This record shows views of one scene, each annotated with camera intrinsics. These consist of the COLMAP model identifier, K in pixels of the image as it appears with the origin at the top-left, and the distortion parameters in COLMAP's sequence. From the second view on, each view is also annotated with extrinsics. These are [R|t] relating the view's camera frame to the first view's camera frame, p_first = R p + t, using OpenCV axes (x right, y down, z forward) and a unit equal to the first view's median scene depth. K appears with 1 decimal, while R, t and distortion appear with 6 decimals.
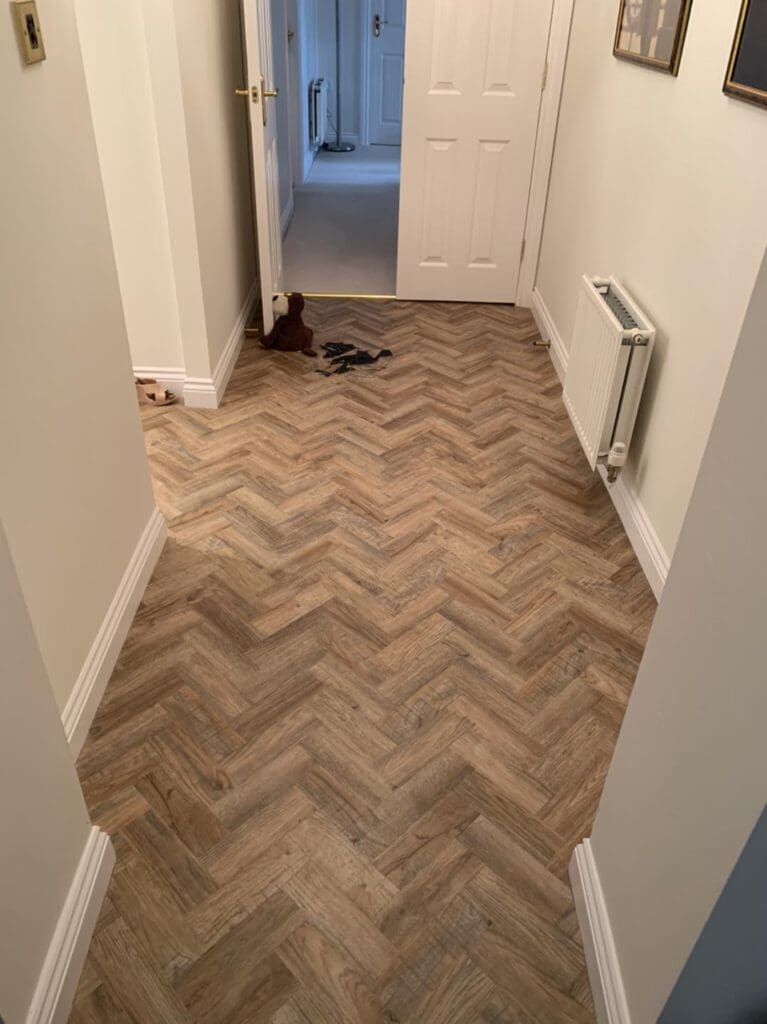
lens RADIAL K [[775.2, 0, 381.8], [0, 775.2, 503.4], [0, 0, 1]] dist [-0.034851, -0.022926]
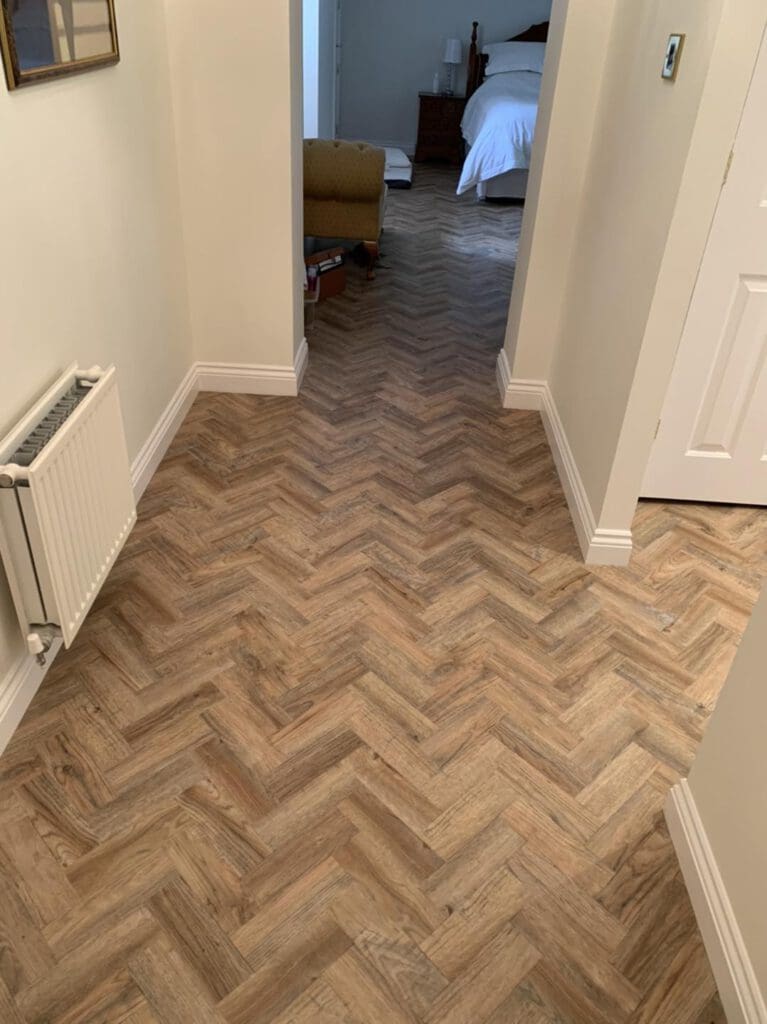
lens RADIAL K [[775.2, 0, 382.0], [0, 775.2, 520.2], [0, 0, 1]] dist [-0.034851, -0.022926]
pose [[-0.996306, -0.083151, -0.021446, 0.012264], [-0.052628, 0.393913, 0.917640, -0.846694], [-0.067855, 0.915379, -0.396834, 1.301301]]
